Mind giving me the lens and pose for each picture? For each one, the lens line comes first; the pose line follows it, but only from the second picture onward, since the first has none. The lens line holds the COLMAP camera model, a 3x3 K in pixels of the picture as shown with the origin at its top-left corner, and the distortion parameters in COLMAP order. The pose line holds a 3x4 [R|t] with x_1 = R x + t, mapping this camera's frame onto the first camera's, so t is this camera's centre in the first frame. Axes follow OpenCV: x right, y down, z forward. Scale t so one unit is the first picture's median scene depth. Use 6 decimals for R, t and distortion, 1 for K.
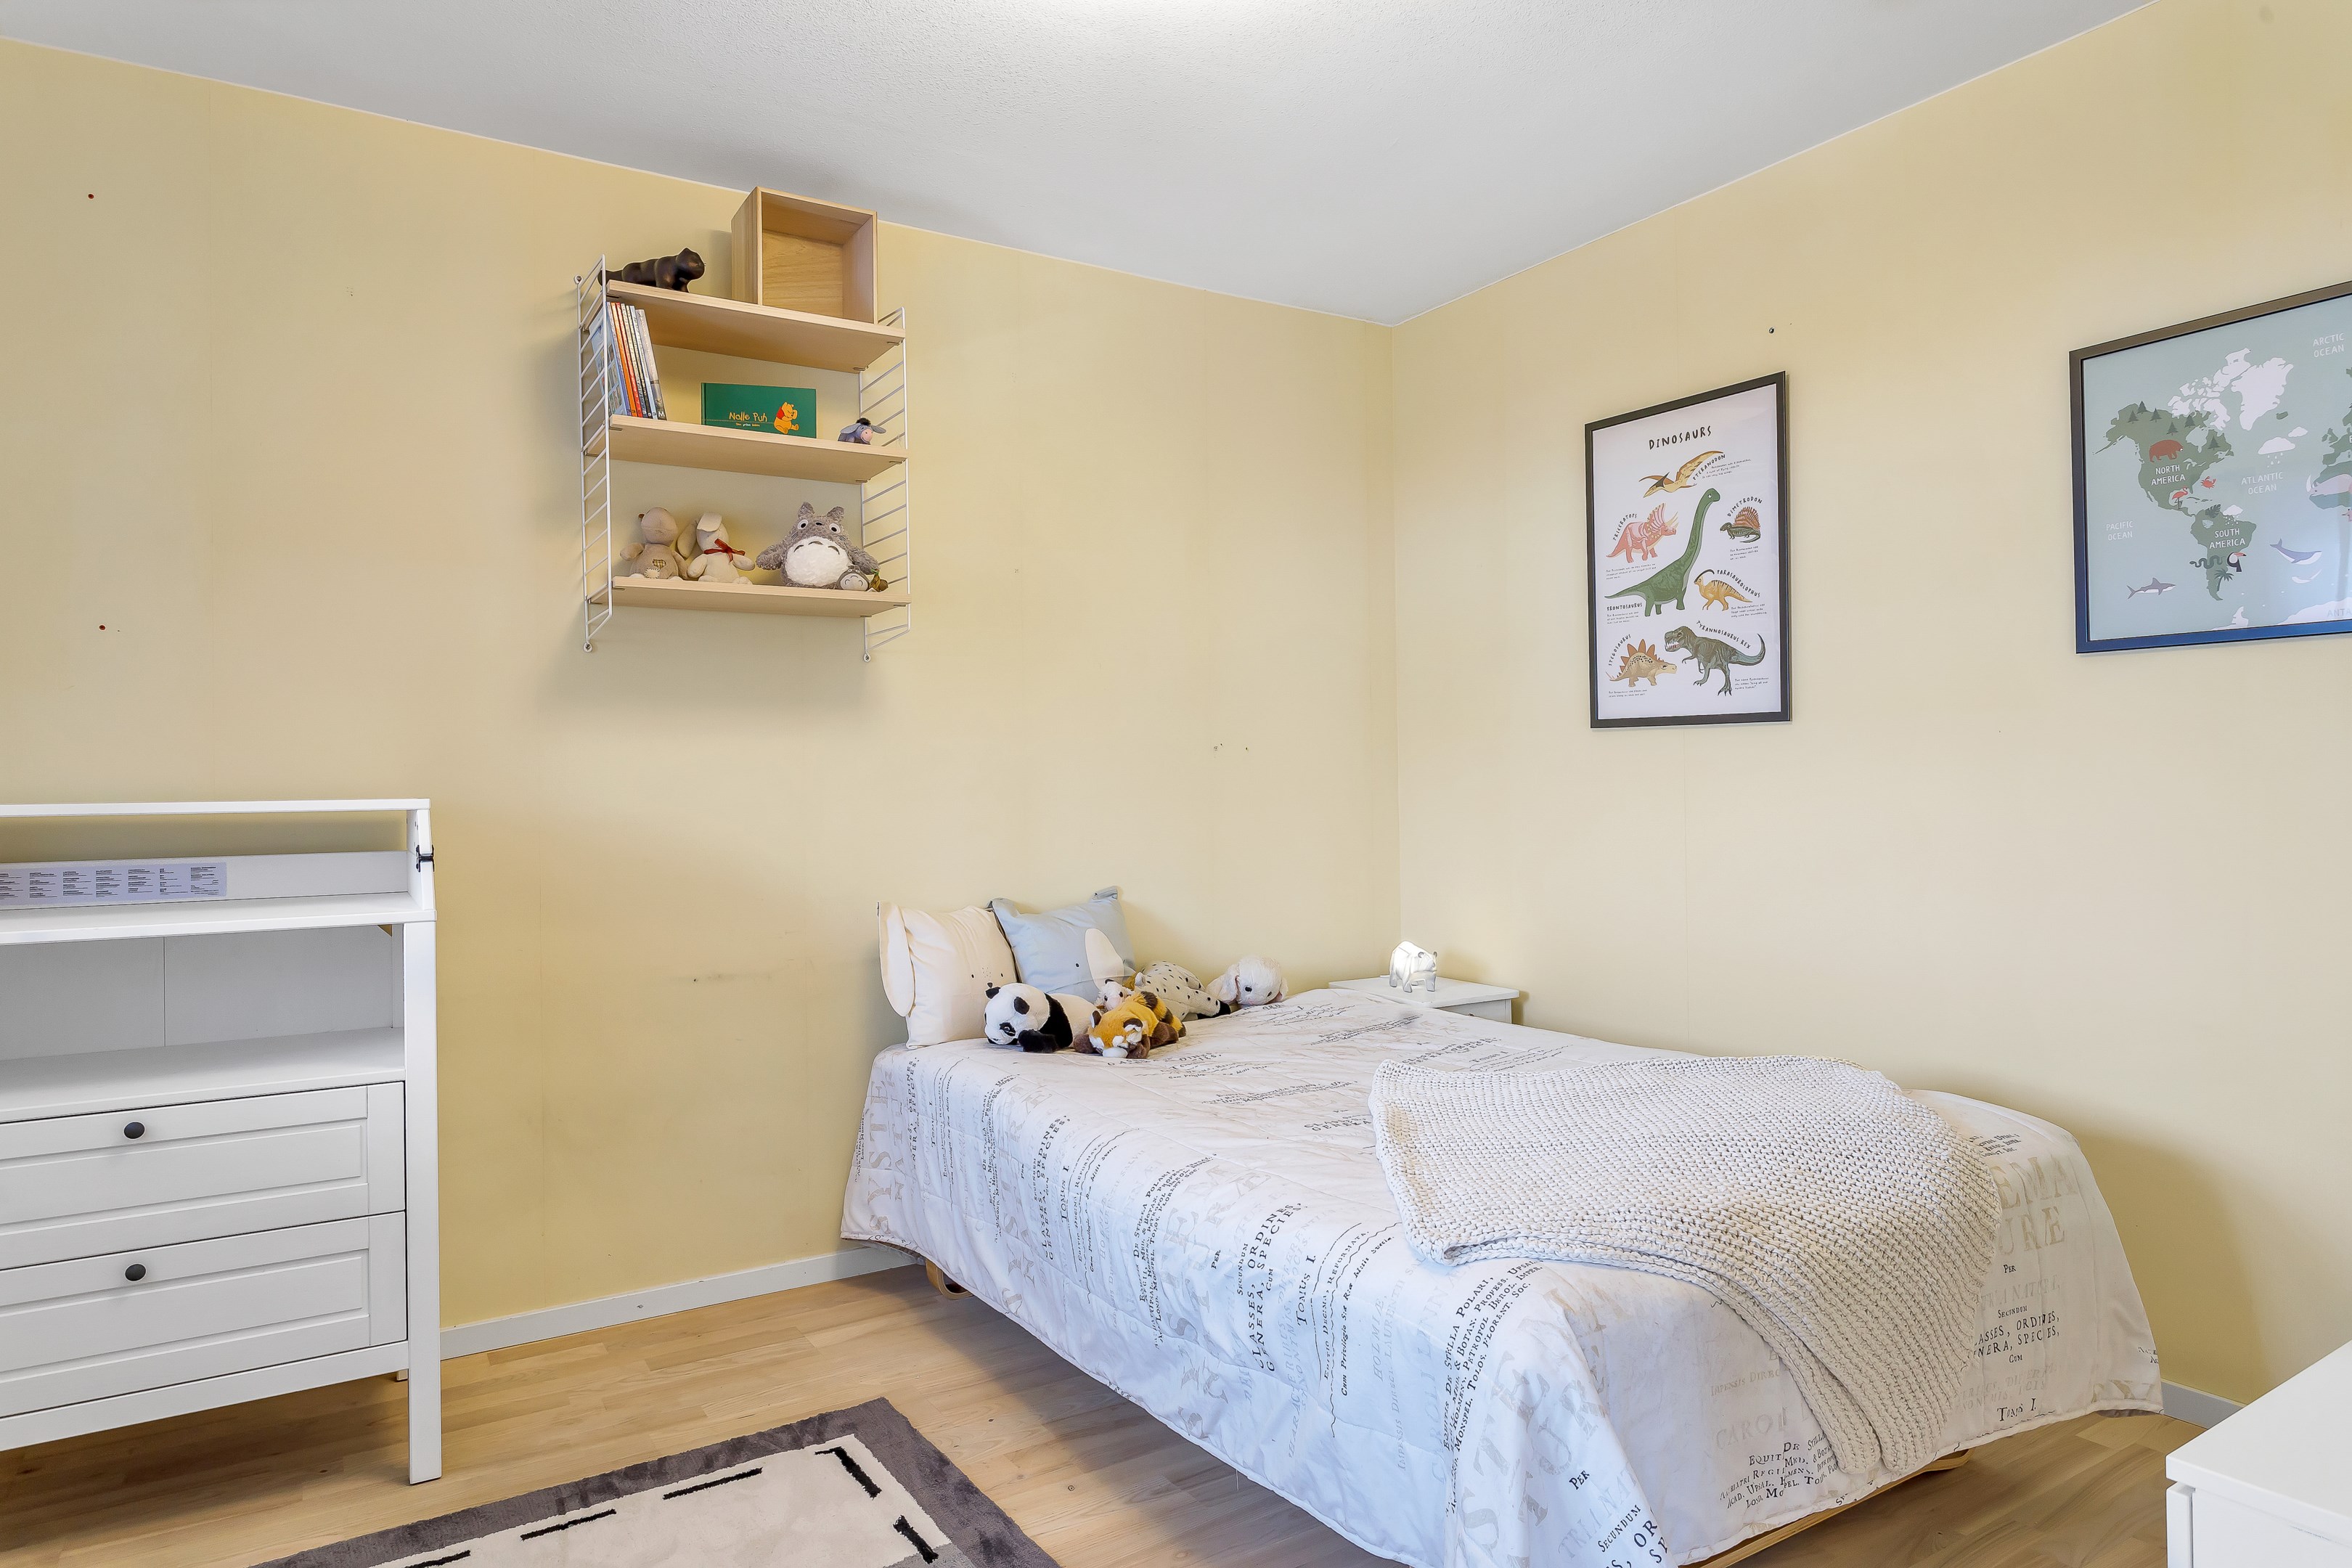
lens RADIAL K [[1463.5, 0, 1169.5], [0, 1463.5, 777.7], [0, 0, 1]] dist [-0.011632, -0.000932]
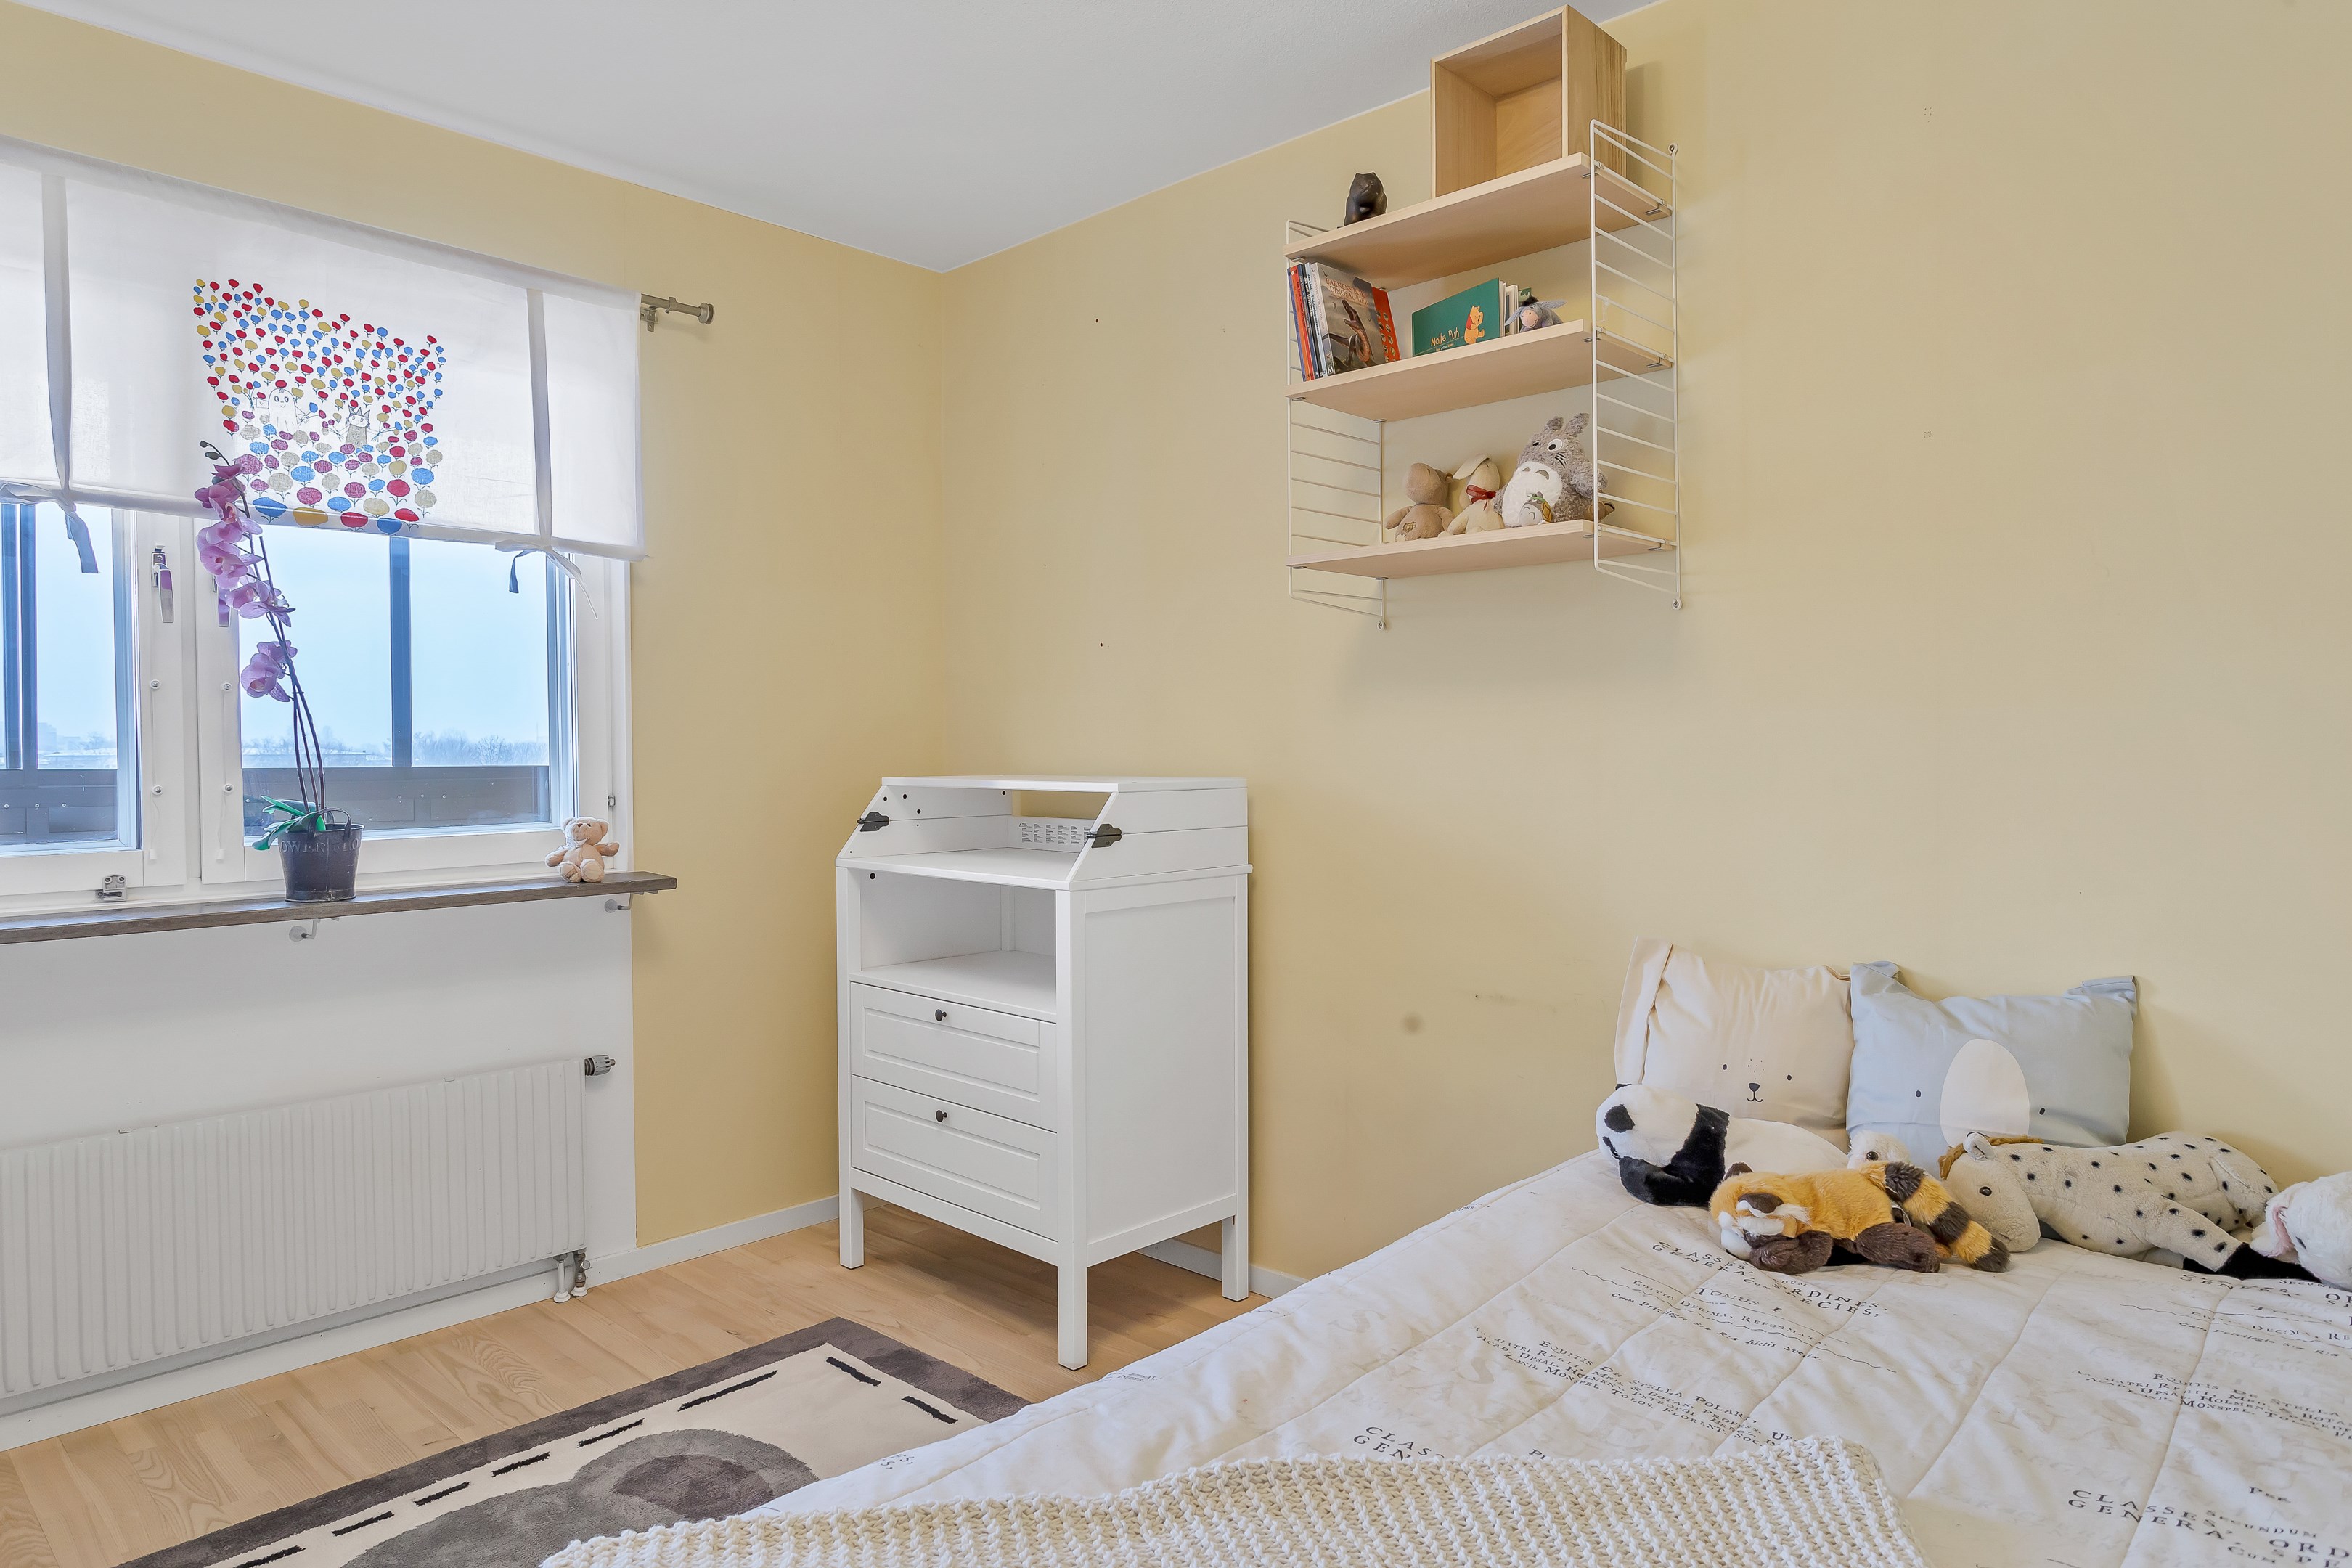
lens RADIAL K [[1463.5, 0, 1169.6], [0, 1463.5, 783.7], [0, 0, 1]] dist [-0.011632, -0.000932]
pose [[0.230545, 0.042806, -0.972120, 0.495621], [0.001050, 0.999020, 0.044240, -0.028091], [0.973061, -0.011220, 0.230274, 0.646644]]
